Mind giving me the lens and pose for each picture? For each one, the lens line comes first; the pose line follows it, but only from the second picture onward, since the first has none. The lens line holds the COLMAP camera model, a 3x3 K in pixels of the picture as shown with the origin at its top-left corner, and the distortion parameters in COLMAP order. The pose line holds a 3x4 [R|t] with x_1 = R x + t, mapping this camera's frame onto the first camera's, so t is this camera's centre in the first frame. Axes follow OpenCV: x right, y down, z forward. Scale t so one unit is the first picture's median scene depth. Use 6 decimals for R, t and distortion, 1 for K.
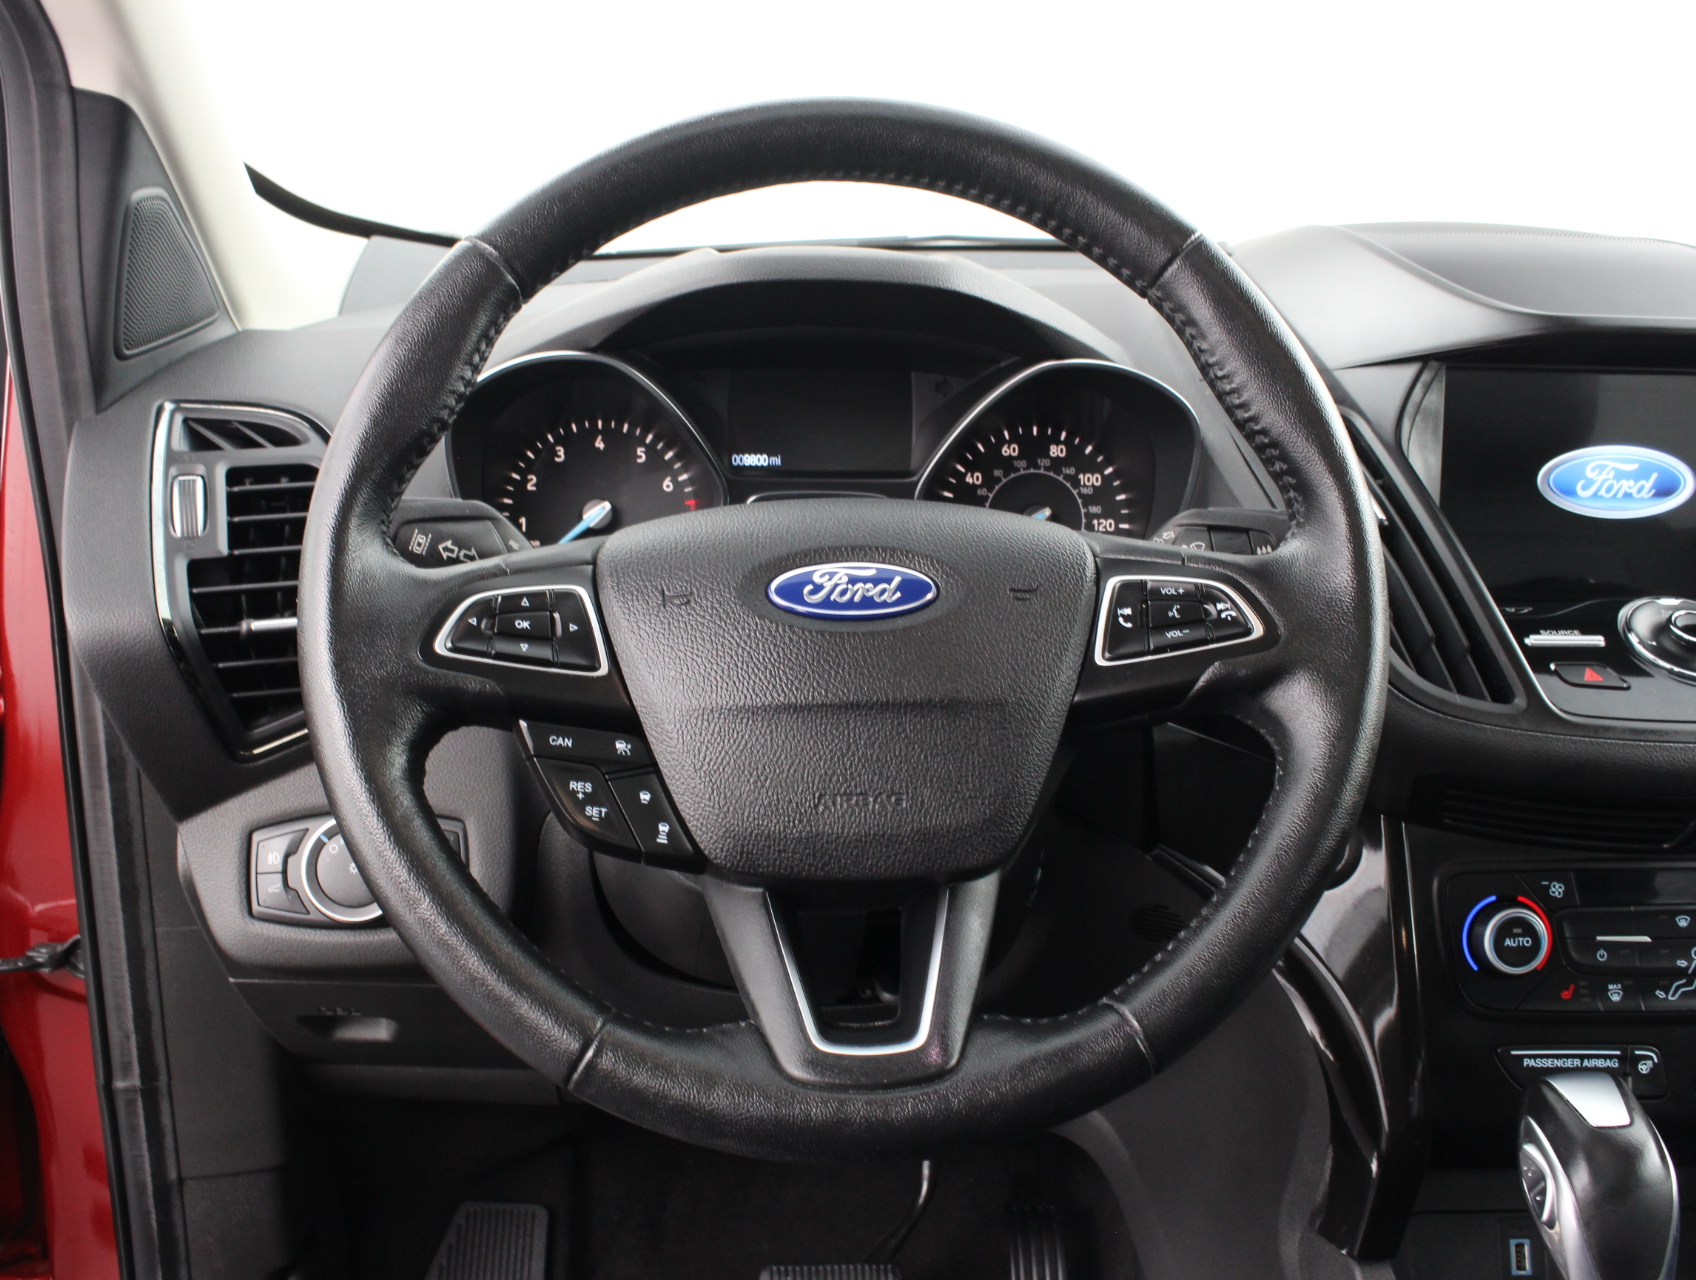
lens RADIAL K [[1765.6, 0, 848.0], [0, 1765.6, 640.0], [0, 0, 1]] dist [-0.177859, 0.206008]
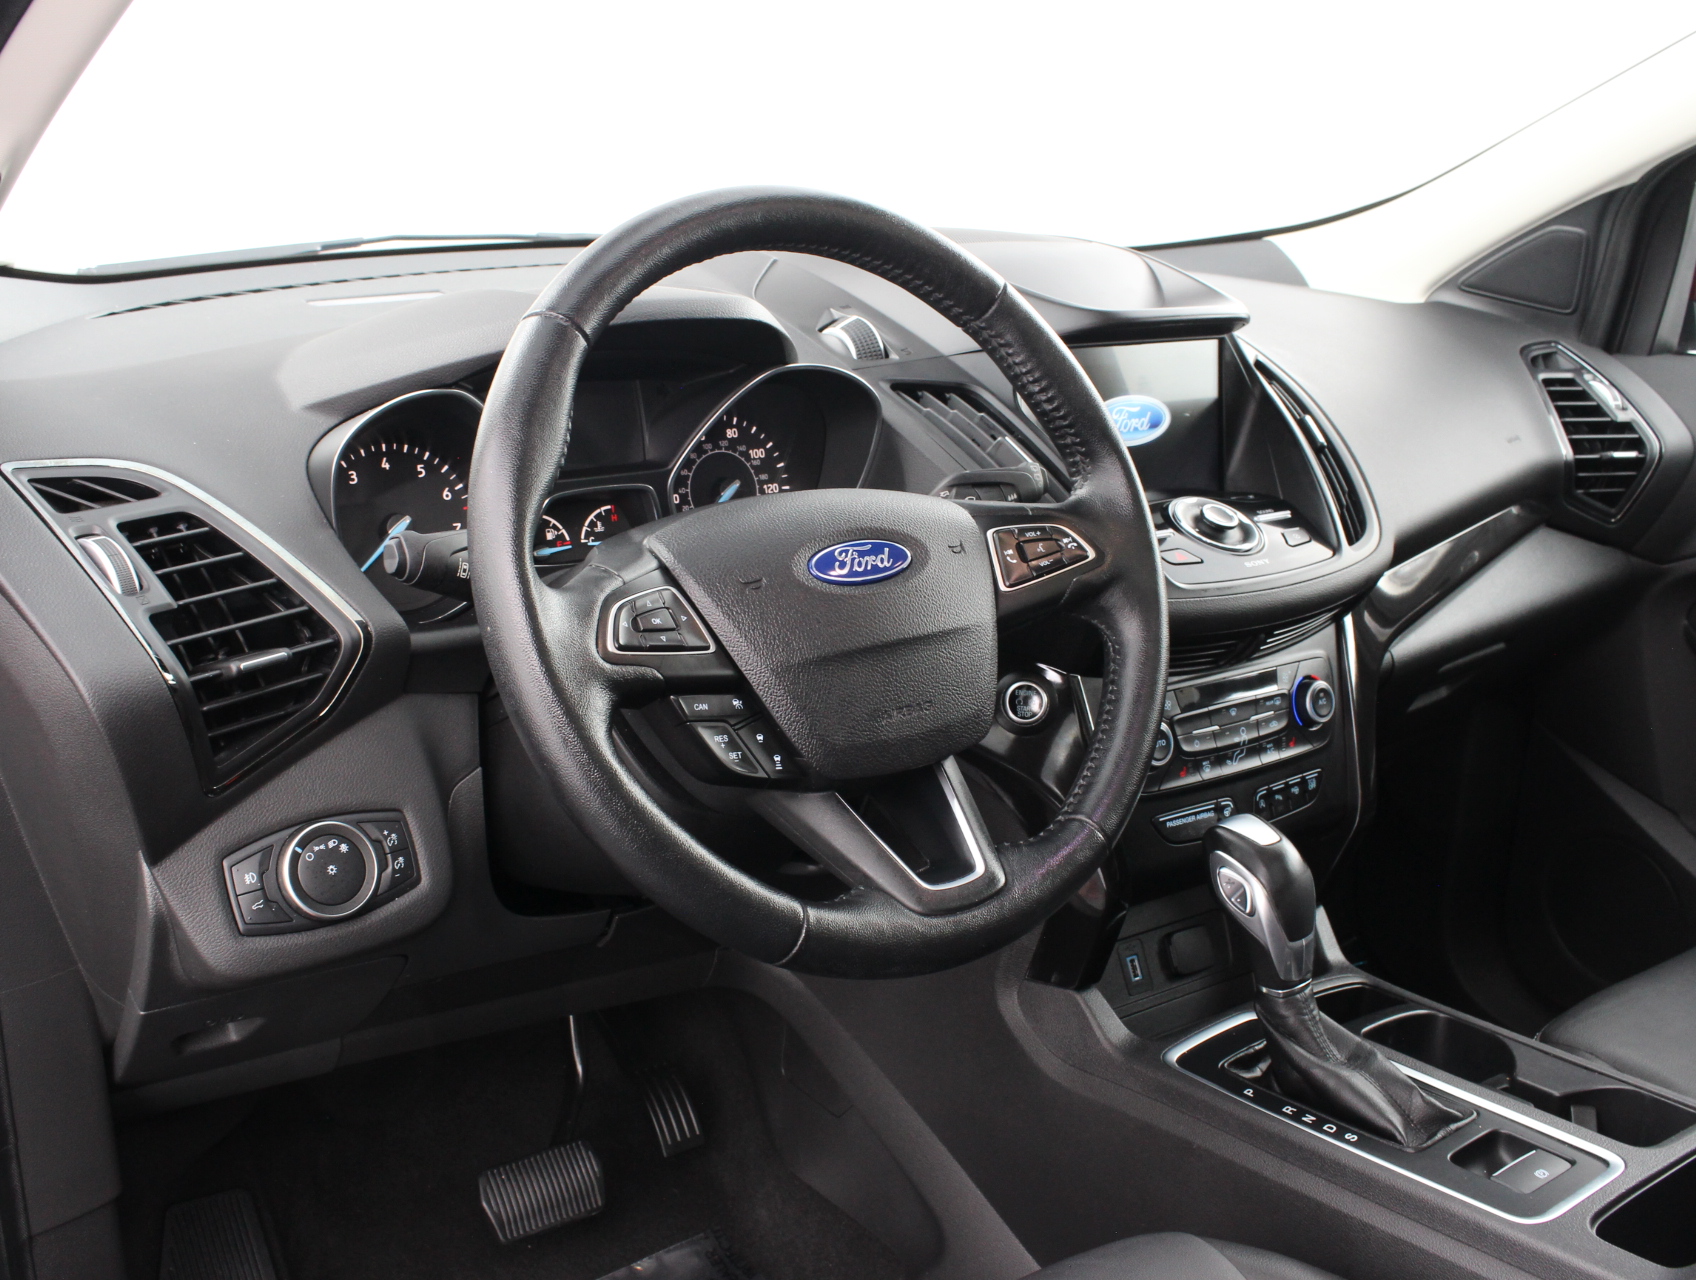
lens RADIAL K [[1765.3, 0, 848.0], [0, 1765.3, 640.0], [0, 0, 1]] dist [-0.162948, 0.128964]
pose [[0.835007, -0.149614, 0.529509, -0.501146], [0.125224, 0.988742, 0.081899, -0.055305], [-0.535801, -0.002079, 0.844342, -0.098347]]
